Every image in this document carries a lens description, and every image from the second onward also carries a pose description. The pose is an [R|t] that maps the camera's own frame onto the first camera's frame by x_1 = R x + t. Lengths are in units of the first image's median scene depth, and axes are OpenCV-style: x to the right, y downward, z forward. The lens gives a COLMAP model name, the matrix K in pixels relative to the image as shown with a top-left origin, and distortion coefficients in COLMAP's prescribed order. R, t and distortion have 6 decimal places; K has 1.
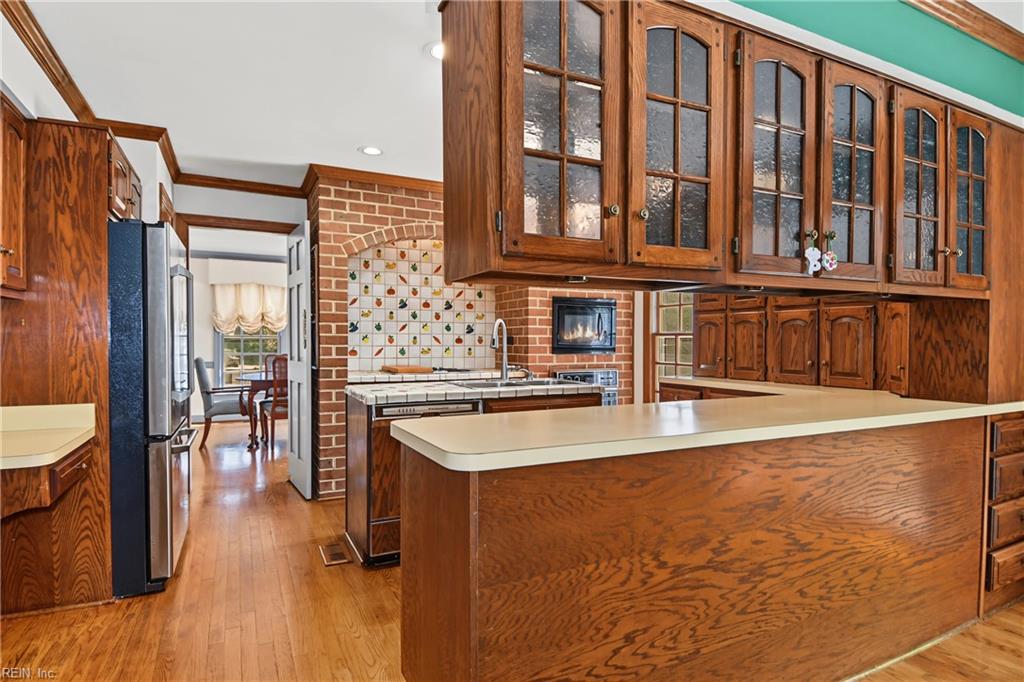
lens RADIAL K [[548.5, 0, 512.8], [0, 548.5, 344.0], [0, 0, 1]] dist [-0.003202, -0.004175]
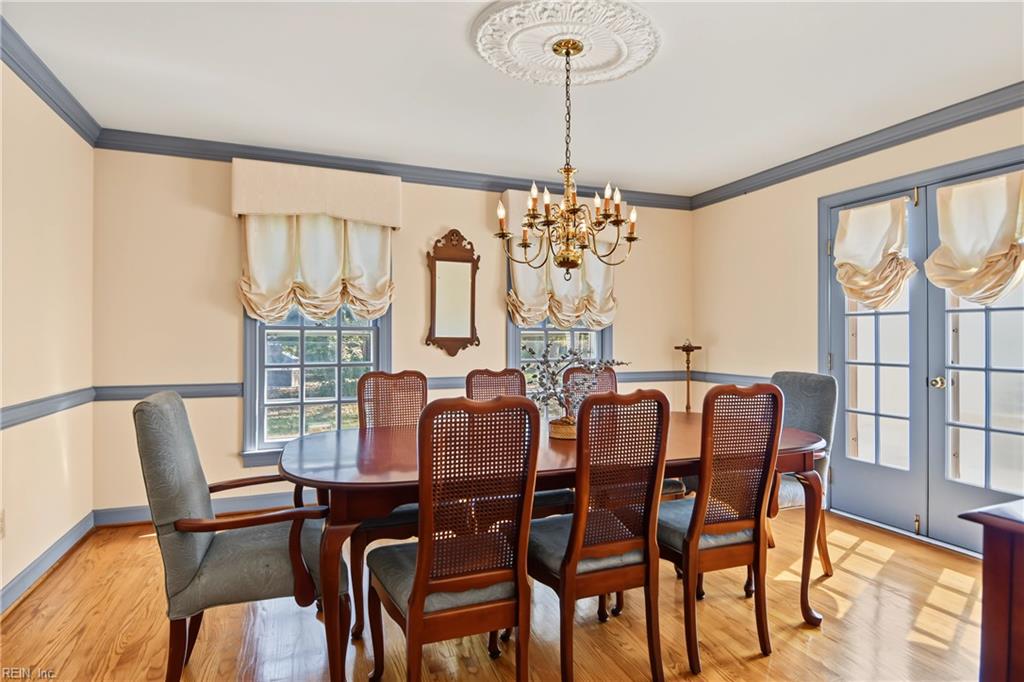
lens RADIAL K [[557.5, 0, 511.1], [0, 557.5, 340.1], [0, 0, 1]] dist [-0.004144, -0.016181]
pose [[0.994791, 0.002333, -0.101905, -0.269271], [-0.003074, 0.999970, -0.007107, -0.000857], [0.101886, 0.007383, 0.994769, 0.547456]]
